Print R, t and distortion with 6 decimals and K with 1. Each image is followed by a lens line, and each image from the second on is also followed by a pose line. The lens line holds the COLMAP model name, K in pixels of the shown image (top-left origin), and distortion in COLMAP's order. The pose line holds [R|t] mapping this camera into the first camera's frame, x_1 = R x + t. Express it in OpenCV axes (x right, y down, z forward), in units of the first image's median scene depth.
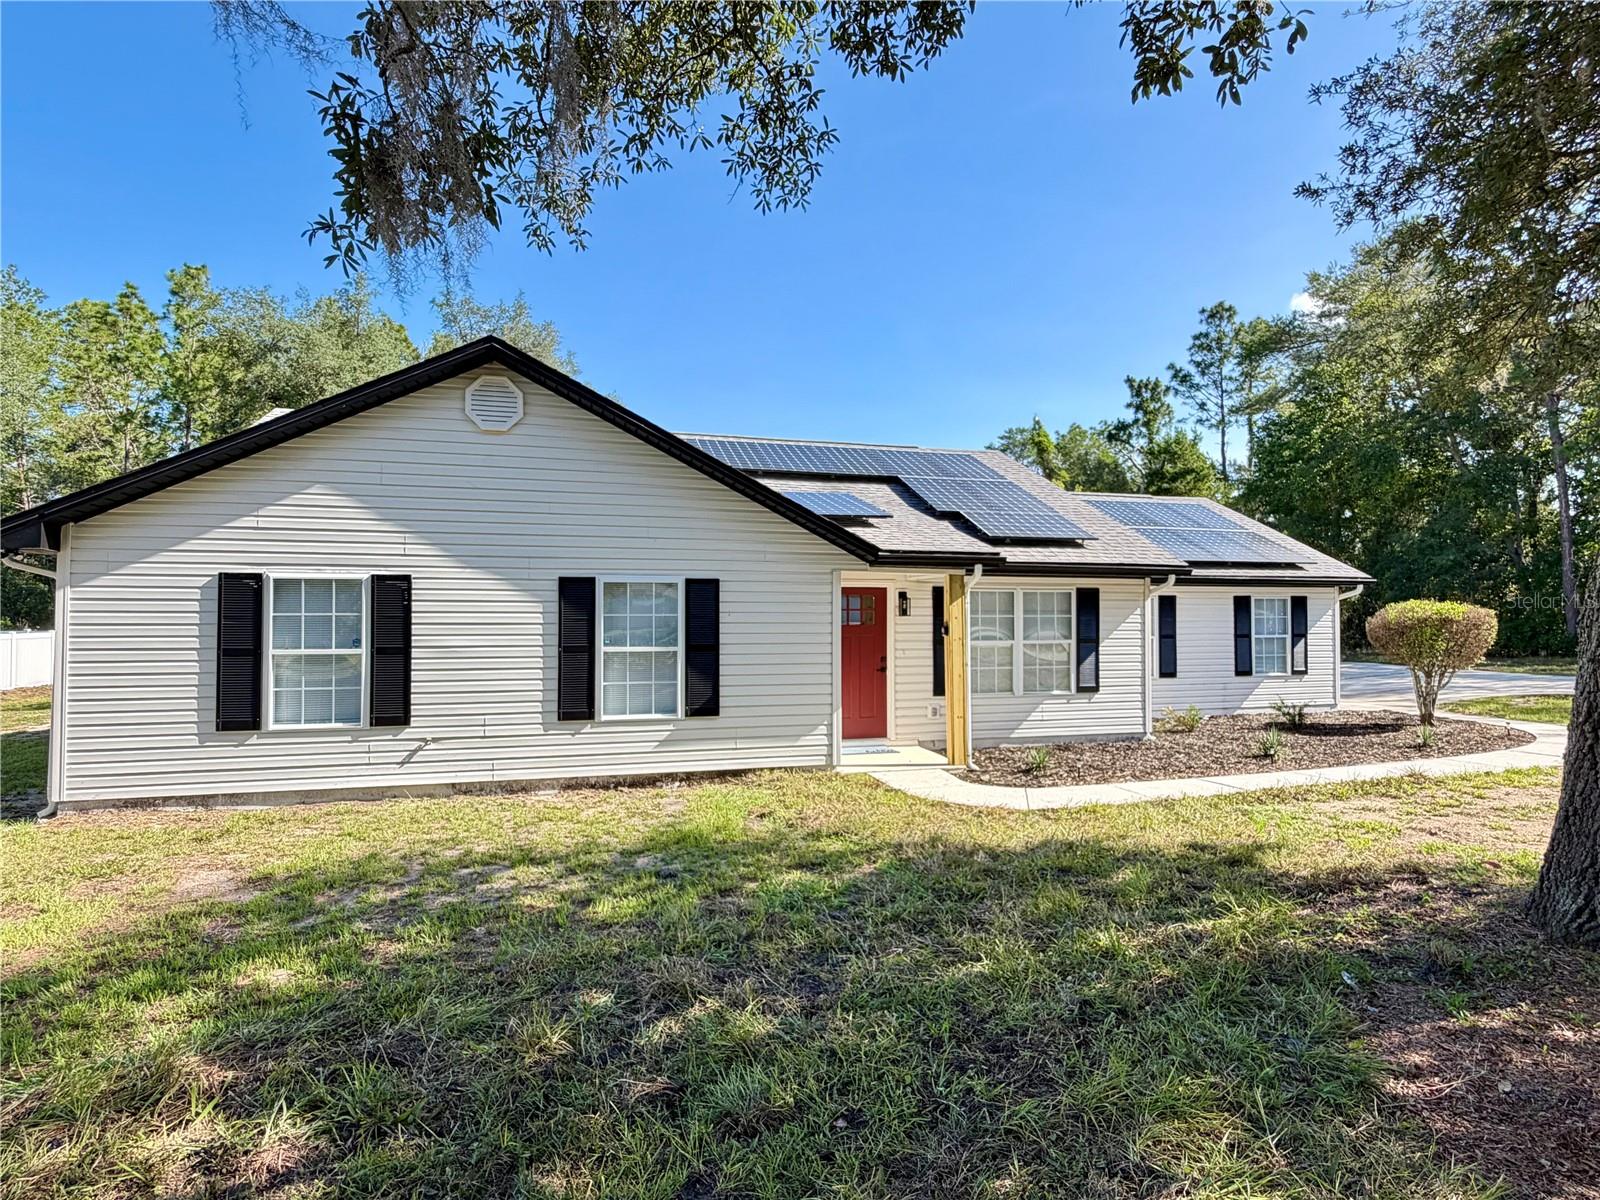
lens RADIAL K [[838.0, 0, 797.5], [0, 838.0, 602.4], [0, 0, 1]] dist [0.000627, -0.000232]
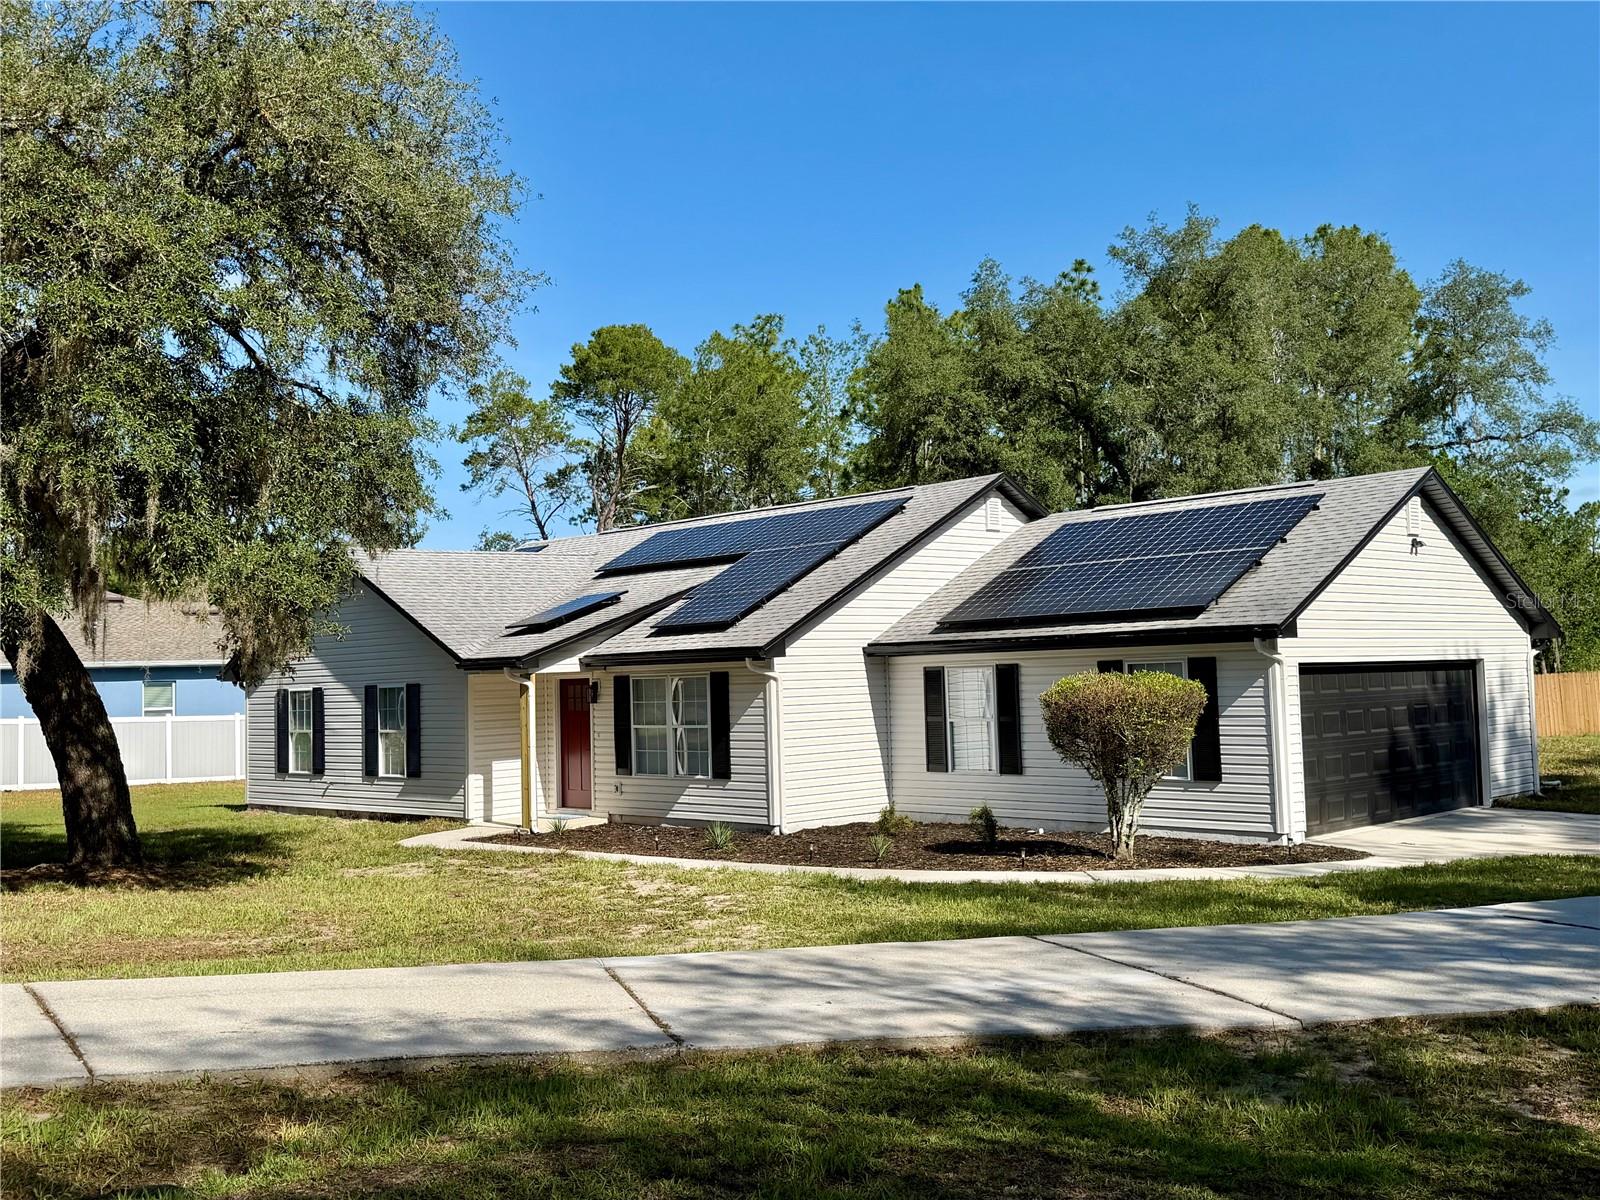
lens RADIAL K [[1538.8, 0, 798.5], [0, 1538.8, 594.7], [0, 0, 1]] dist [0.114007, 0.000000]
pose [[0.484658, -0.061113, -0.872566, 2.650957], [0.048695, 0.997894, -0.042844, -0.035370], [0.873347, -0.021725, 0.486613, 0.271292]]
